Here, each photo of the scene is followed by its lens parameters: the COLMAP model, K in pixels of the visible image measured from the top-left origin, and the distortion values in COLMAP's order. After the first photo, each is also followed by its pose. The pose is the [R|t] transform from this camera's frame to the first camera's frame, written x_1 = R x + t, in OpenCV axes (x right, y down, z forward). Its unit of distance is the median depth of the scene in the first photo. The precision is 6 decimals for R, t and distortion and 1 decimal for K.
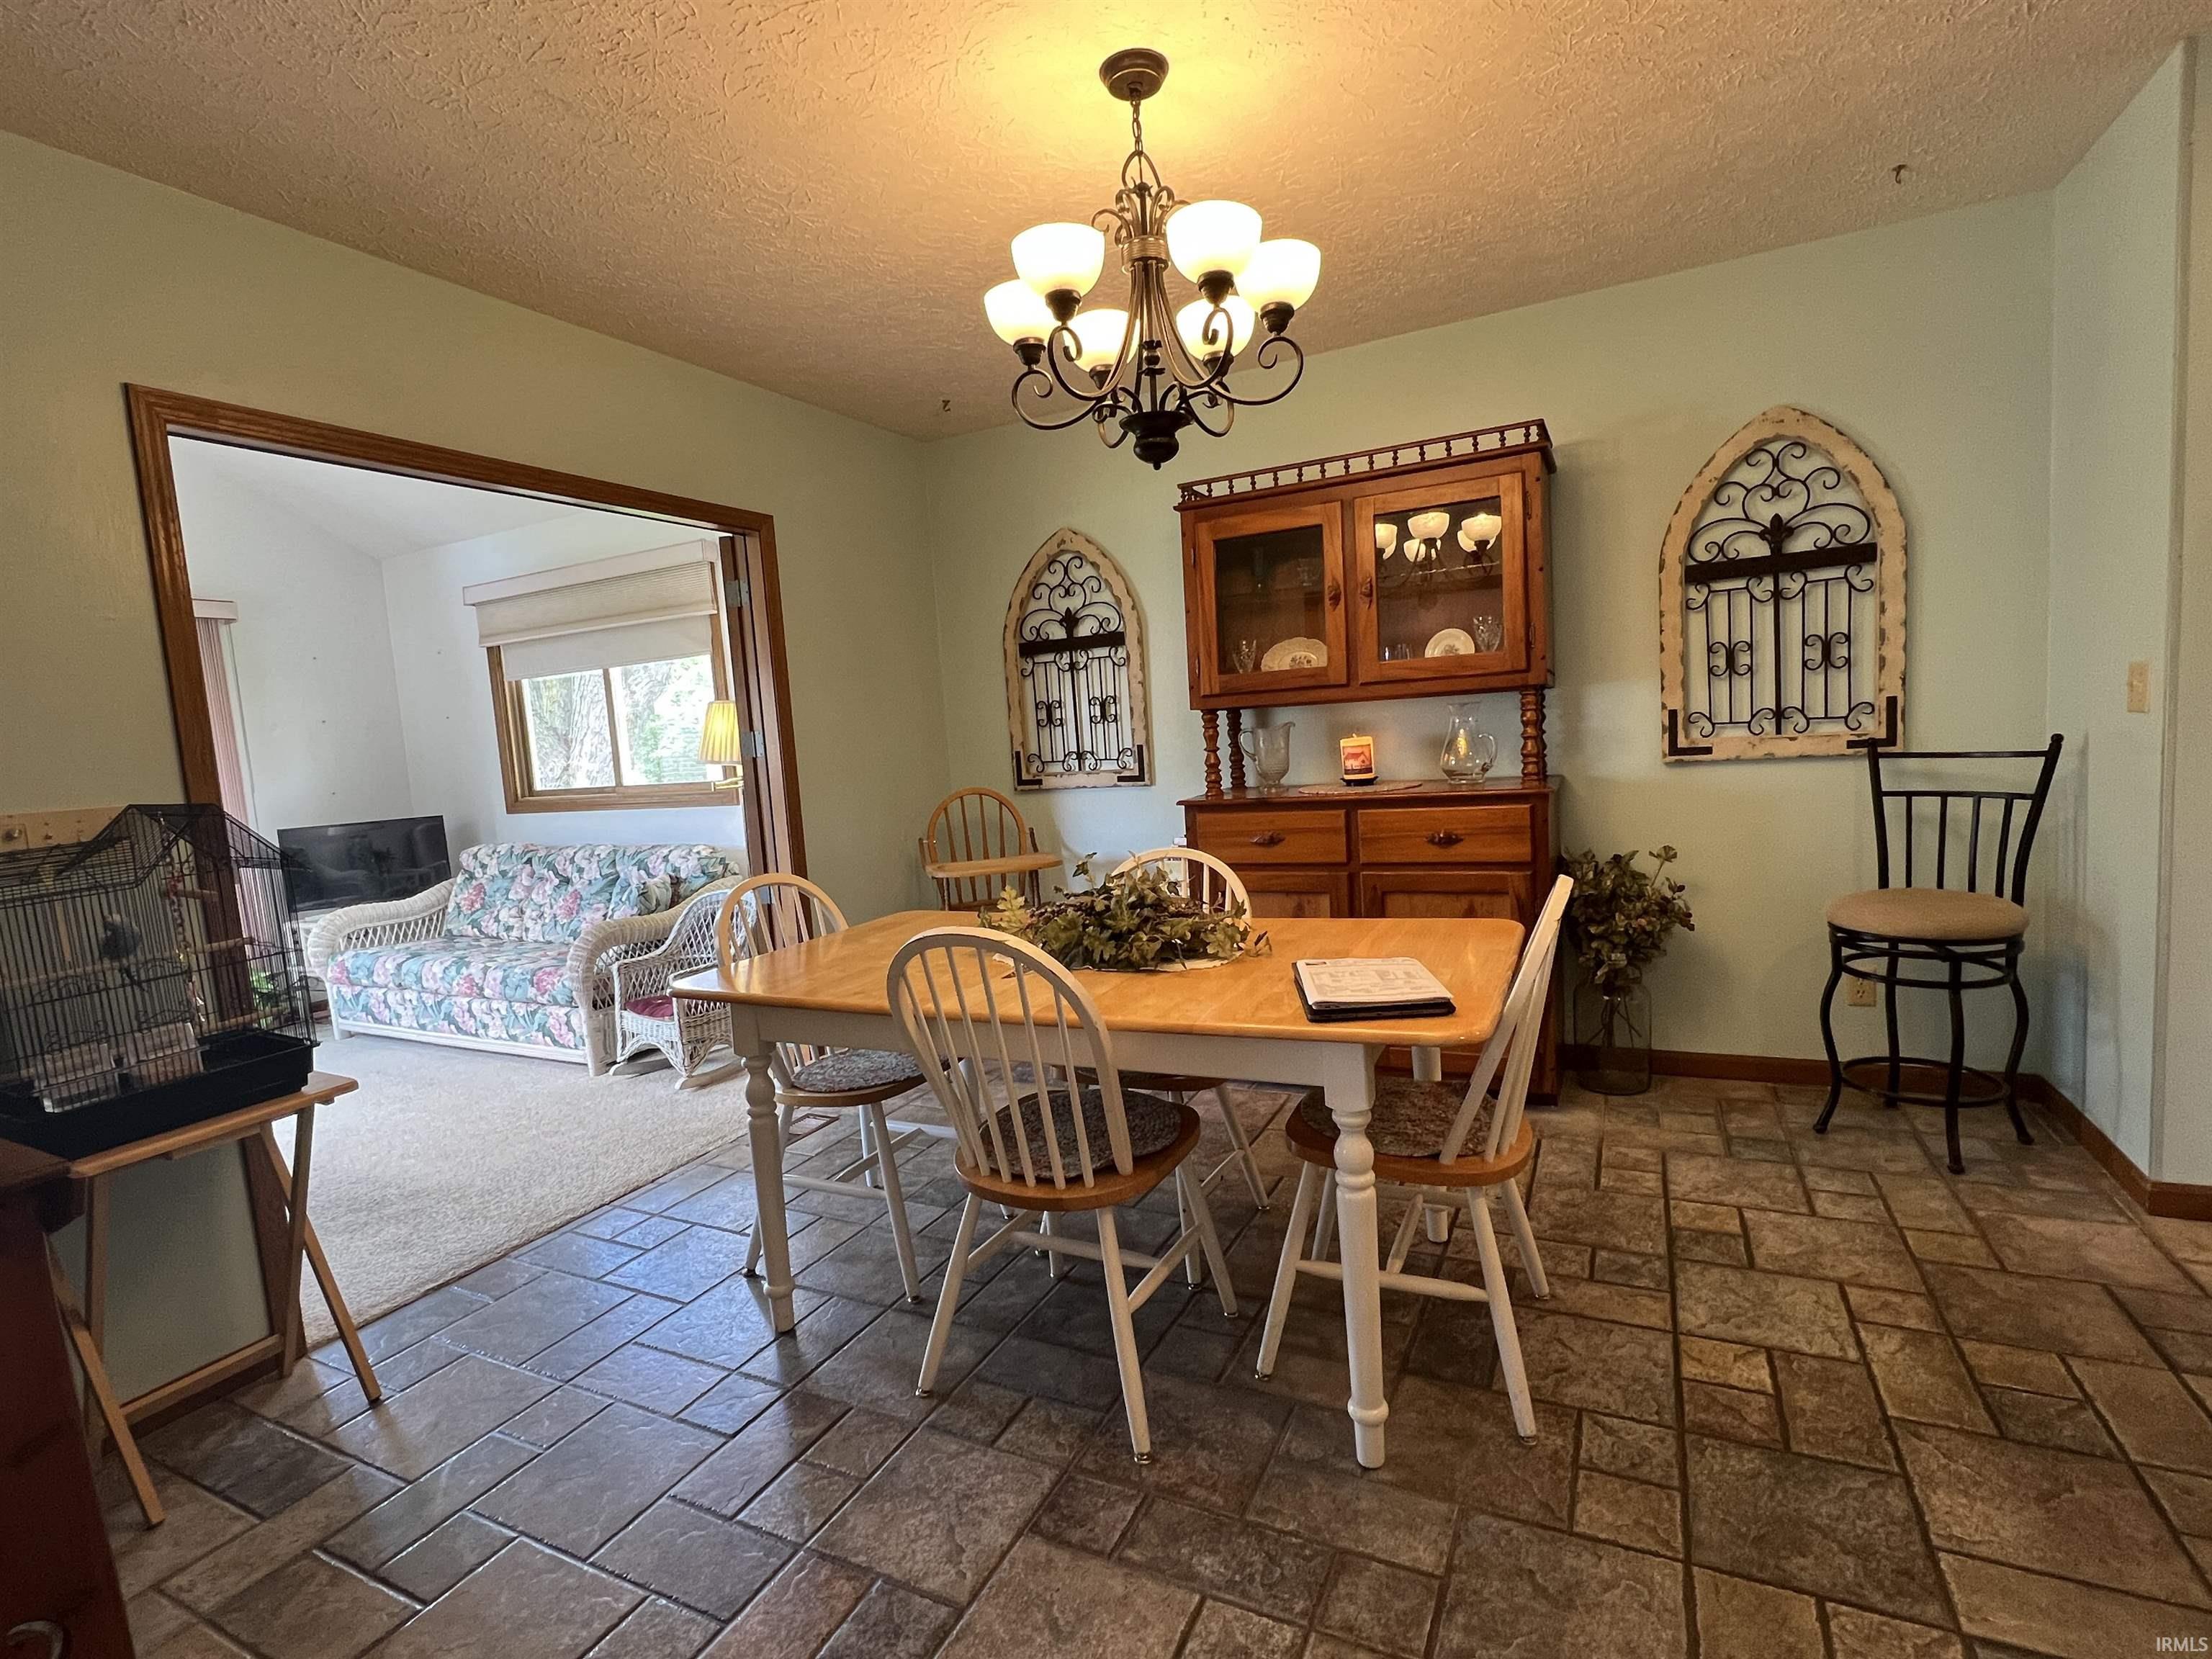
lens RADIAL K [[1044.1, 0, 1103.1], [0, 1044.1, 833.6], [0, 0, 1]] dist [-0.007660, 0.001362]
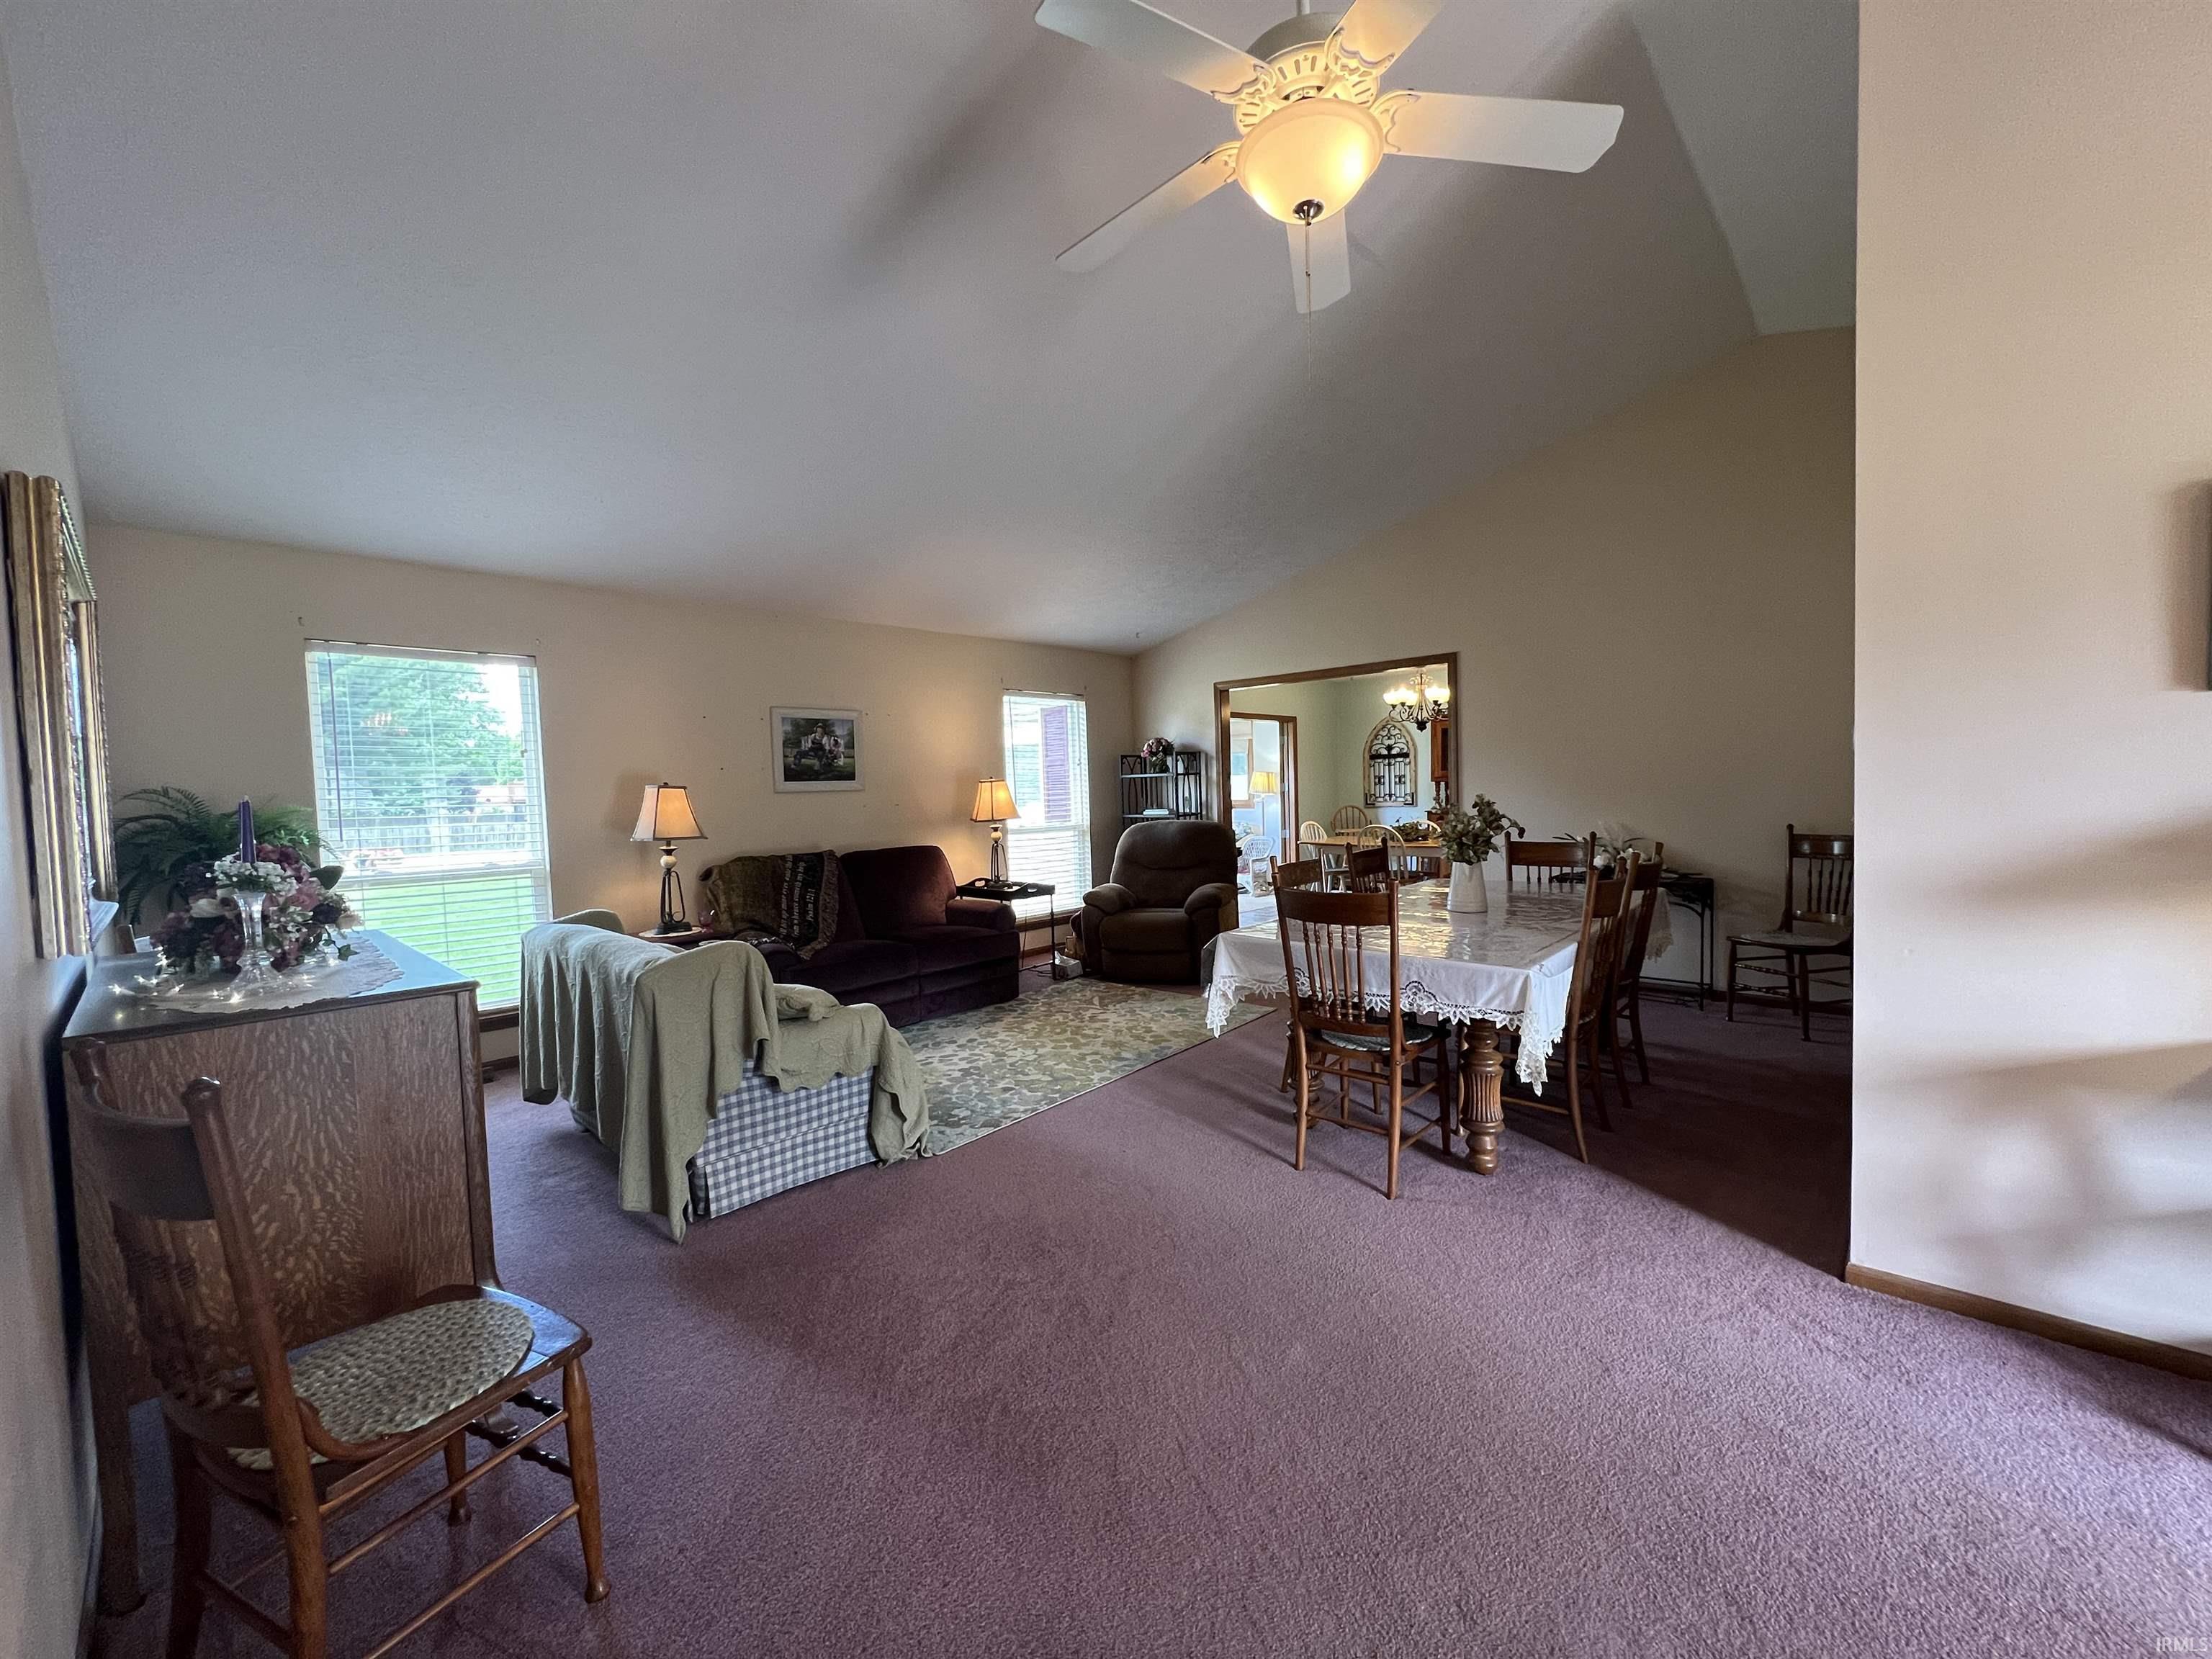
lens RADIAL K [[887.4, 0, 1098.7], [0, 887.4, 824.5], [0, 0, 1]] dist [-0.003877, 0.000301]
pose [[0.955081, 0.050683, -0.291980, -0.070748], [-0.063678, 0.997351, -0.035171, 0.139278], [0.289423, 0.052183, 0.955778, -1.516275]]
